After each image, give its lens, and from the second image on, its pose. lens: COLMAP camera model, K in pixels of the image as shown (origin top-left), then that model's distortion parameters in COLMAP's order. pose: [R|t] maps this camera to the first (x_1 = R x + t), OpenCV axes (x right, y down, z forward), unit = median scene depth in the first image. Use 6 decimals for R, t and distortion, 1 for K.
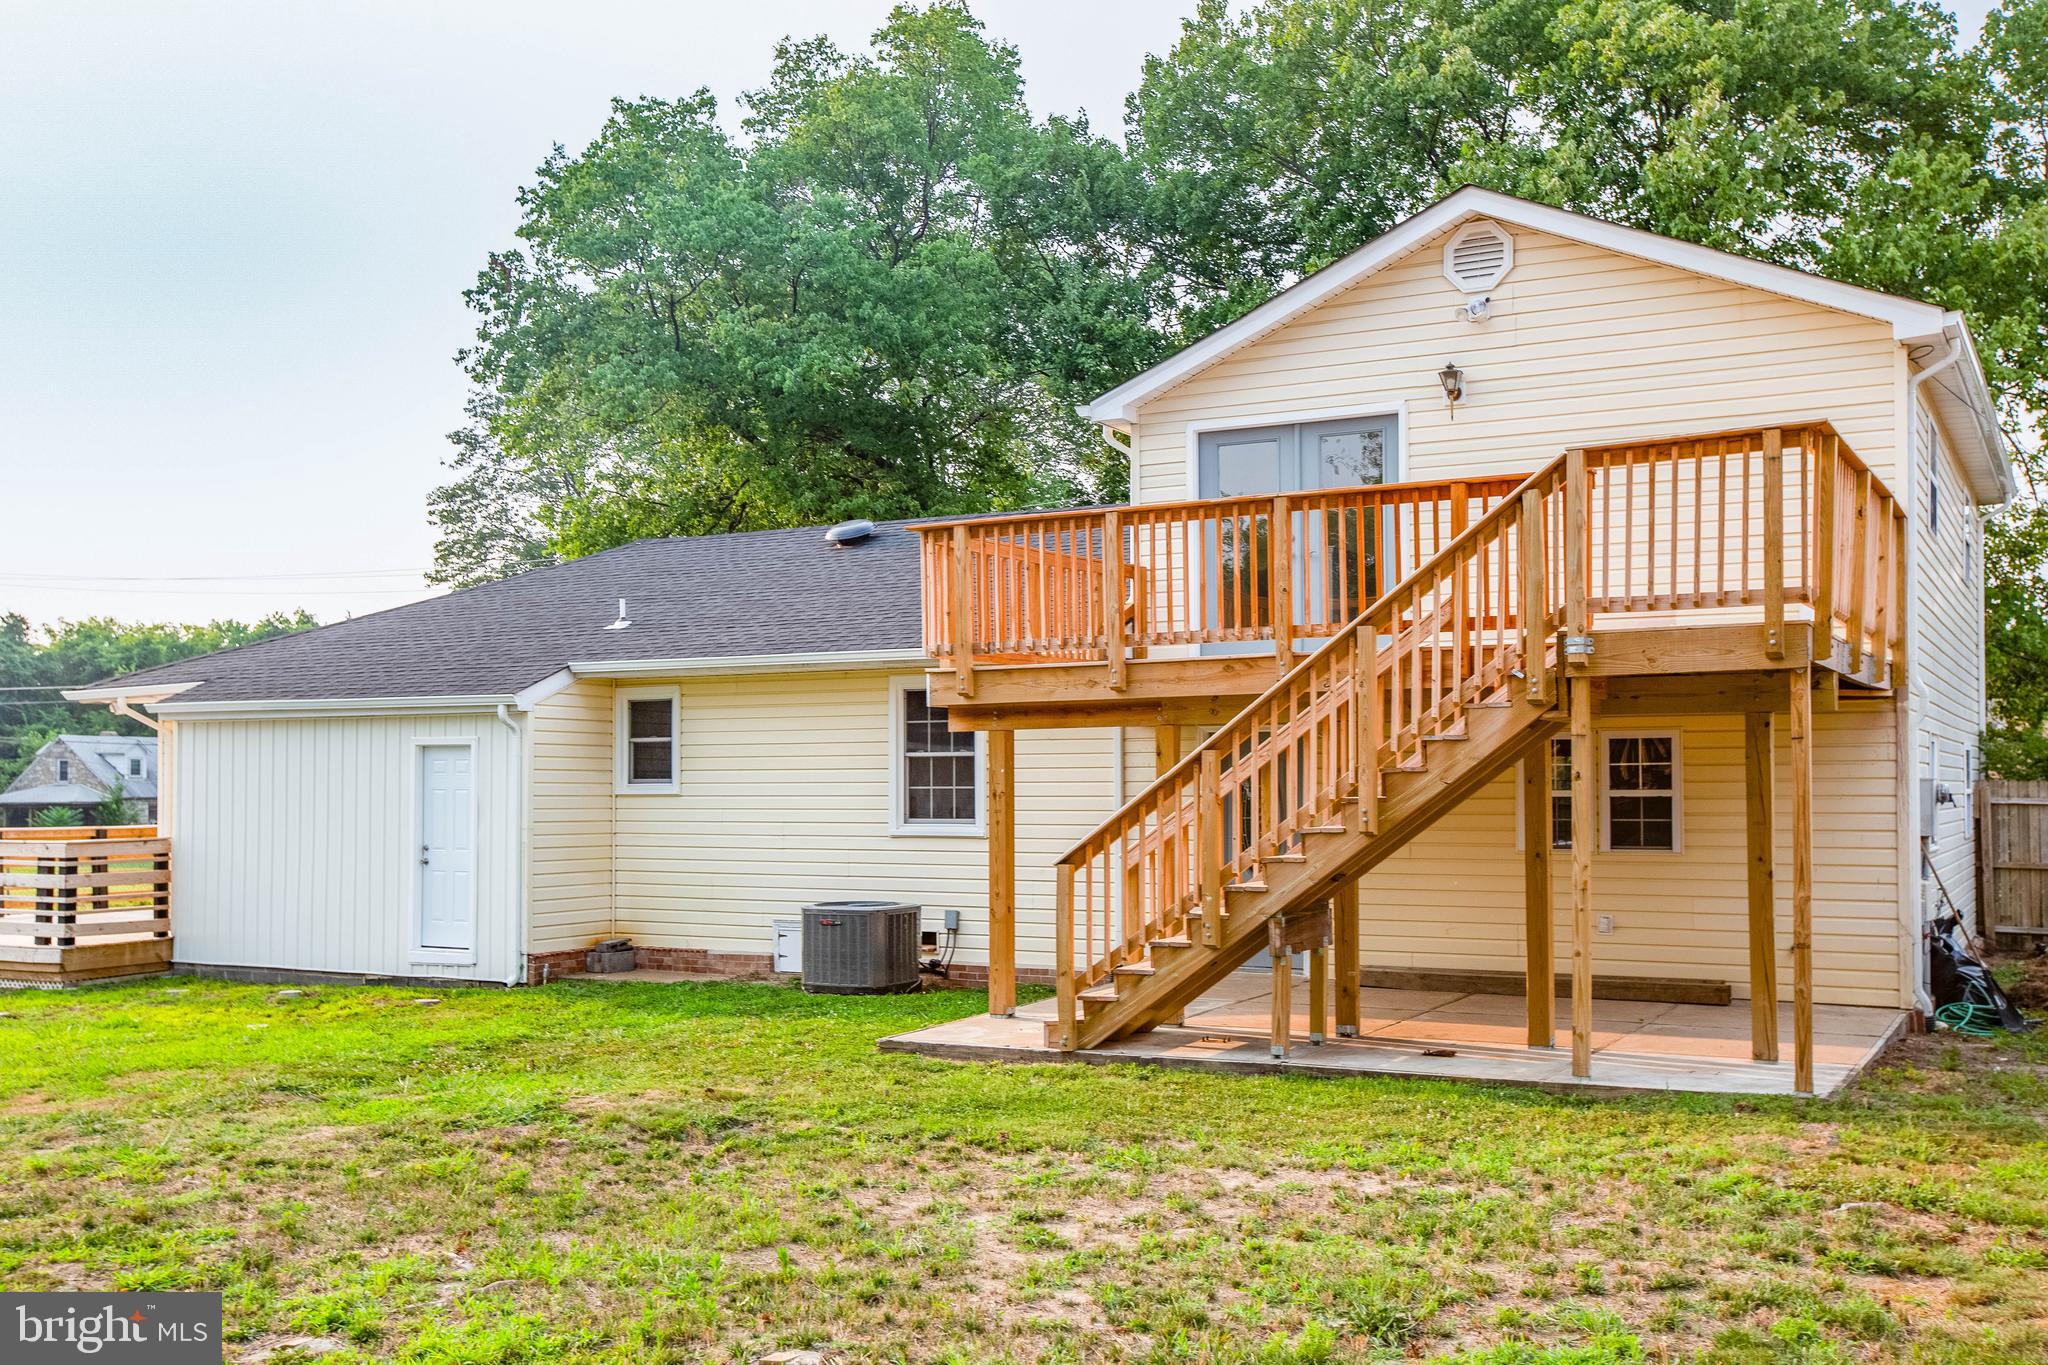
lens RADIAL K [[2010.0, 0, 1016.7], [0, 2010.0, 755.3], [0, 0, 1]] dist [0.023263, 0.008553]
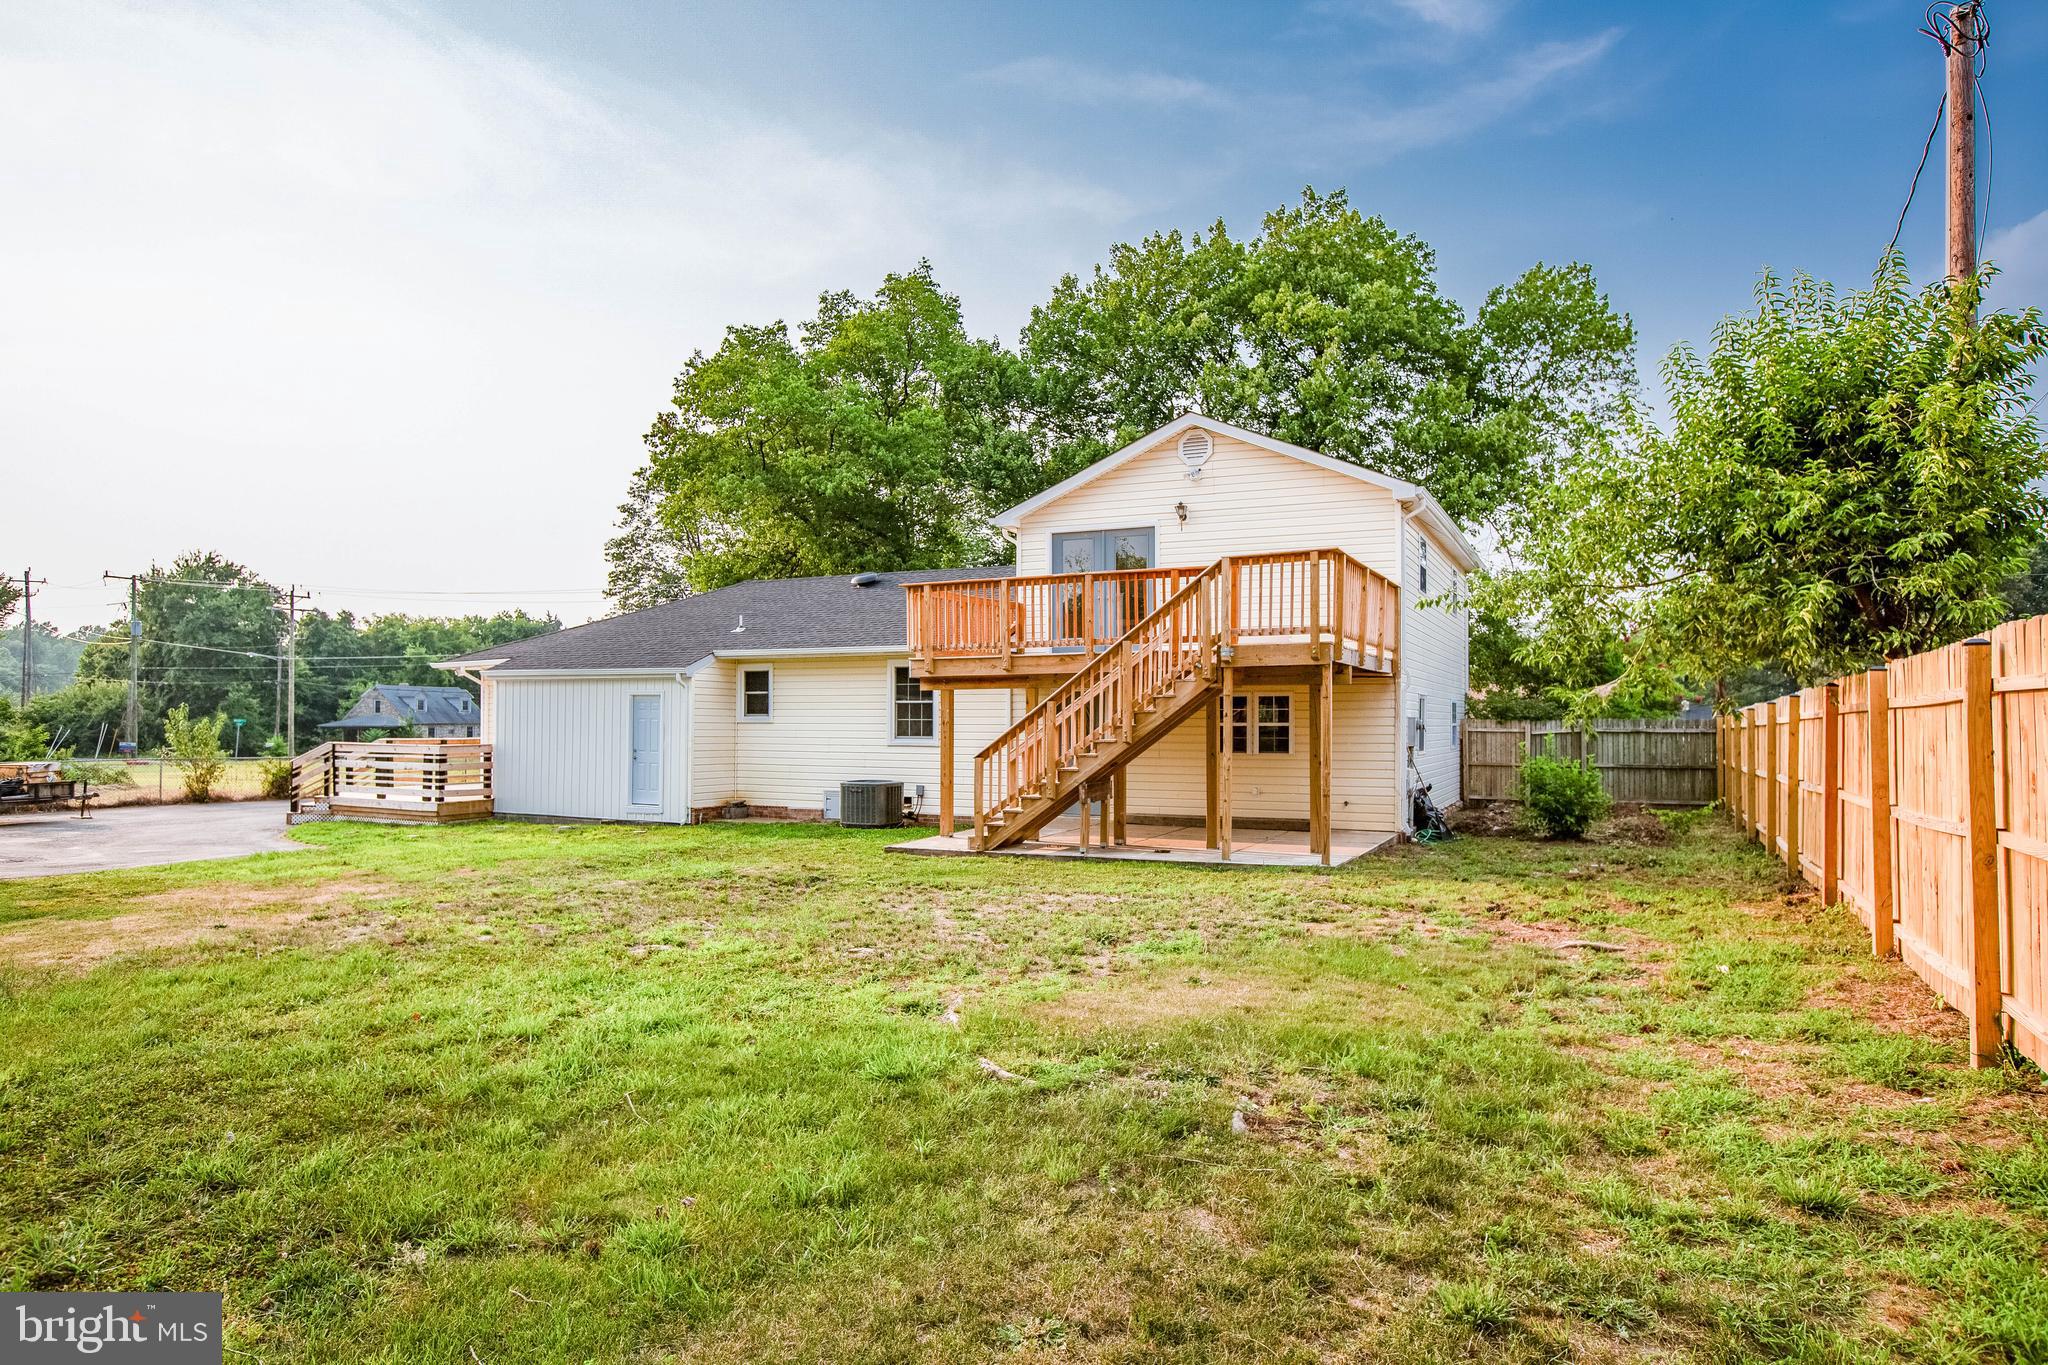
lens RADIAL K [[1267.8, 0, 991.4], [0, 1267.8, 680.2], [0, 0, 1]] dist [-0.049000, -0.000114]
pose [[0.999586, 0.007310, 0.027841, 0.000498], [-0.006842, 0.999834, -0.016867, -0.001000], [-0.027959, 0.016670, 0.999470, -0.168105]]
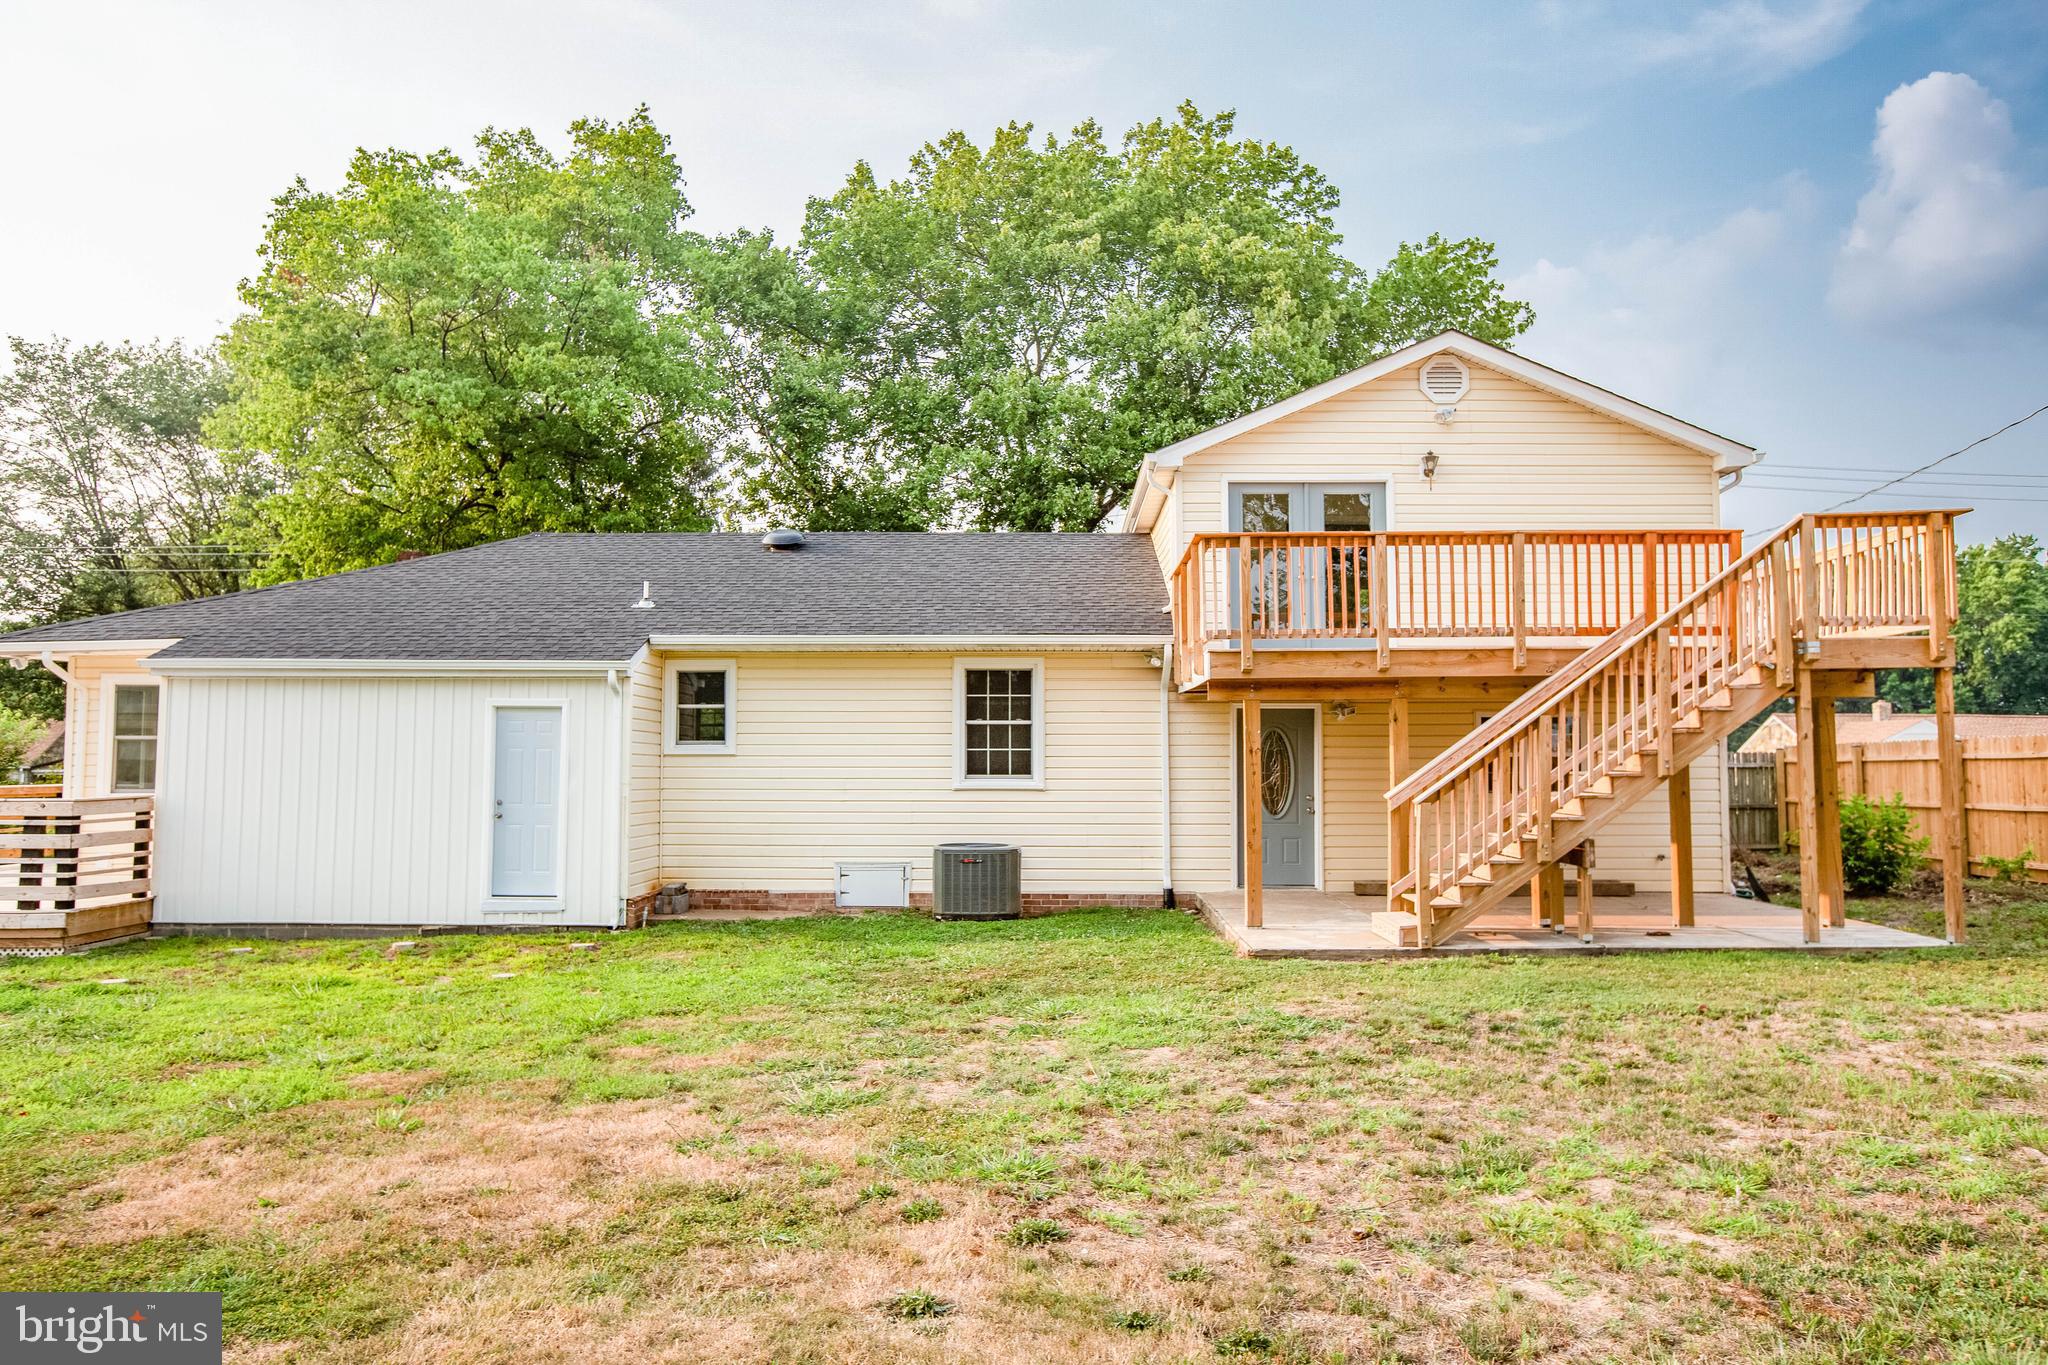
lens RADIAL K [[1463.7, 0, 1027.5], [0, 1463.7, 681.8], [0, 0, 1]] dist [-0.013181, 0.001650]
pose [[0.881182, 0.031476, 0.471728, -0.417360], [-0.010798, 0.998861, -0.046478, 0.015100], [-0.472654, 0.035862, 0.880518, 0.189604]]
